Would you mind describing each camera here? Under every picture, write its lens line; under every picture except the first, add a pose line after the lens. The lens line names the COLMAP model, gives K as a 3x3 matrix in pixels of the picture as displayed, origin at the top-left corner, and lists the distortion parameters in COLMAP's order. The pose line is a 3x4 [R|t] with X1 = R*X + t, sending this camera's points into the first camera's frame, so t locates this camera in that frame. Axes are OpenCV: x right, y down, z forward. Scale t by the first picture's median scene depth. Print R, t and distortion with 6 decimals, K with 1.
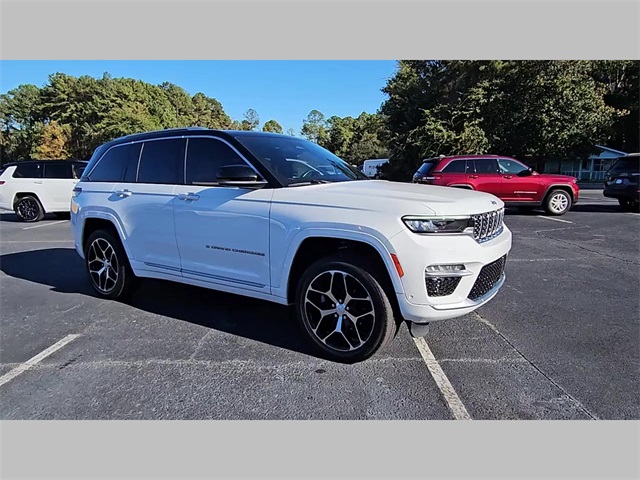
lens RADIAL K [[443.3, 0, 315.9], [0, 443.3, 241.0], [0, 0, 1]] dist [0.009667, 0.001469]
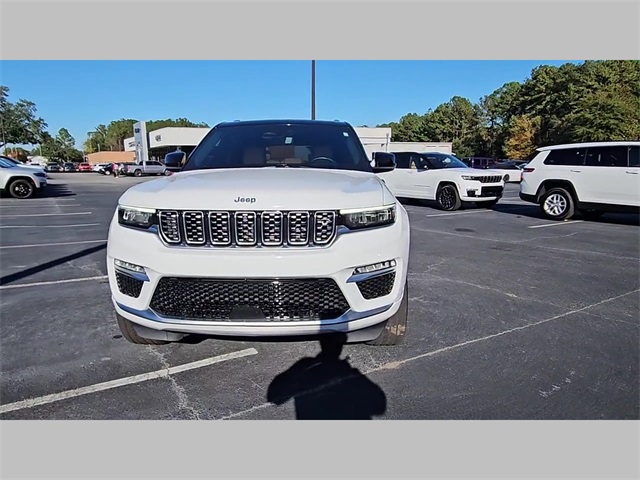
lens RADIAL K [[451.9, 0, 320.0], [0, 451.9, 240.0], [0, 0, 1]] dist [0.009086, 0.001051]
pose [[0.549735, 0.140922, -0.823367, 0.768749], [-0.131413, 0.987984, 0.081356, -0.068375], [0.824938, 0.063477, 0.561648, 0.502173]]
